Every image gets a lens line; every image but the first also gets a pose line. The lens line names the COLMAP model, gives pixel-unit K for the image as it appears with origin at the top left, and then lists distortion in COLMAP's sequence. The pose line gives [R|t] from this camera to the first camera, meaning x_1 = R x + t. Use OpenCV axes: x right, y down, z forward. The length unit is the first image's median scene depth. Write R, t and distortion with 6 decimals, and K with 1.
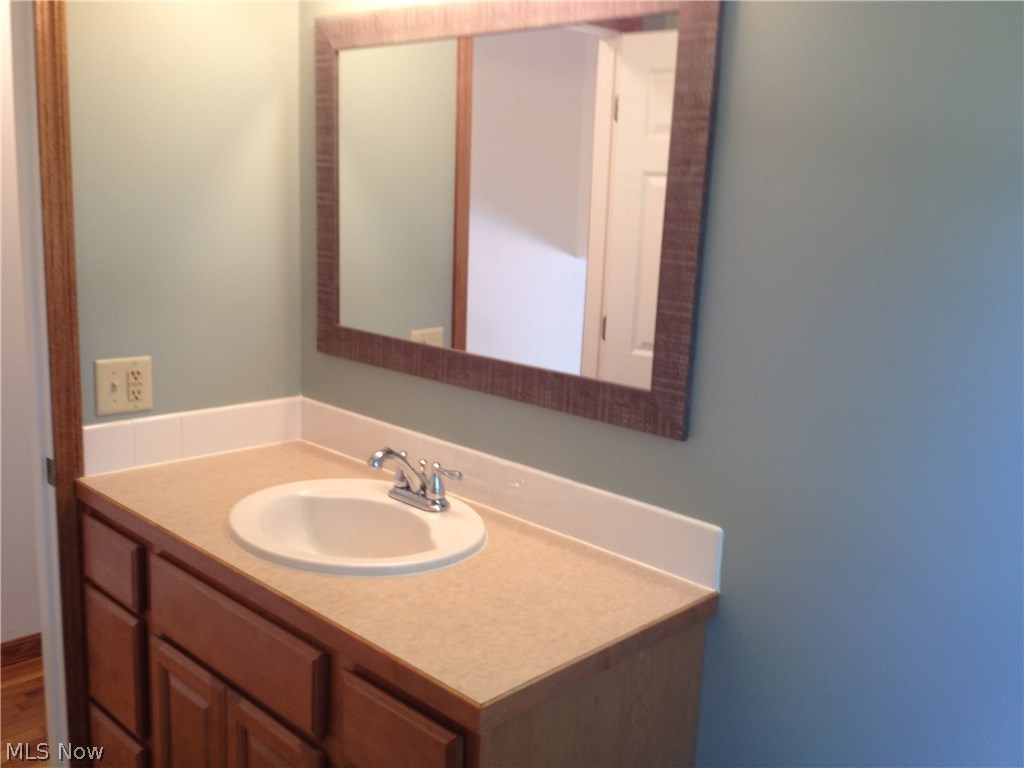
lens RADIAL K [[963.3, 0, 512.0], [0, 963.3, 384.0], [0, 0, 1]] dist [0.084975, -0.135955]
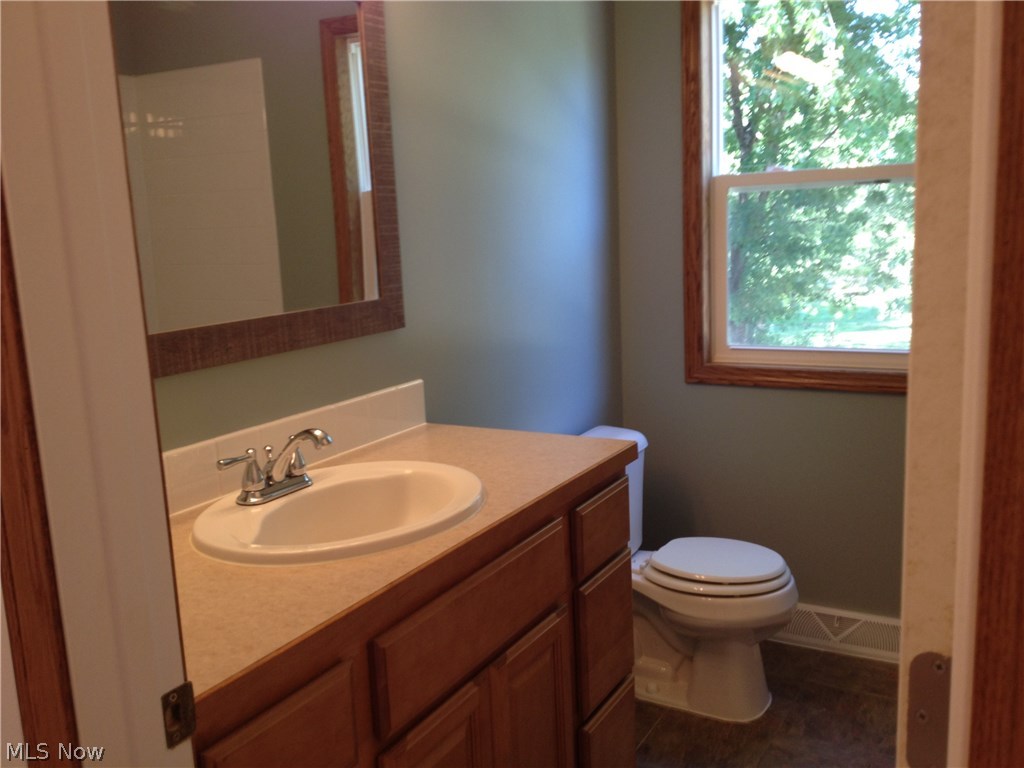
lens RADIAL K [[963.3, 0, 512.0], [0, 963.3, 384.0], [0, 0, 1]] dist [0.084975, -0.135955]
pose [[-0.241174, -0.203830, 0.948835, -1.008303], [0.219709, 0.940843, 0.257958, -0.158126], [-0.945285, 0.270680, -0.182124, 0.974370]]
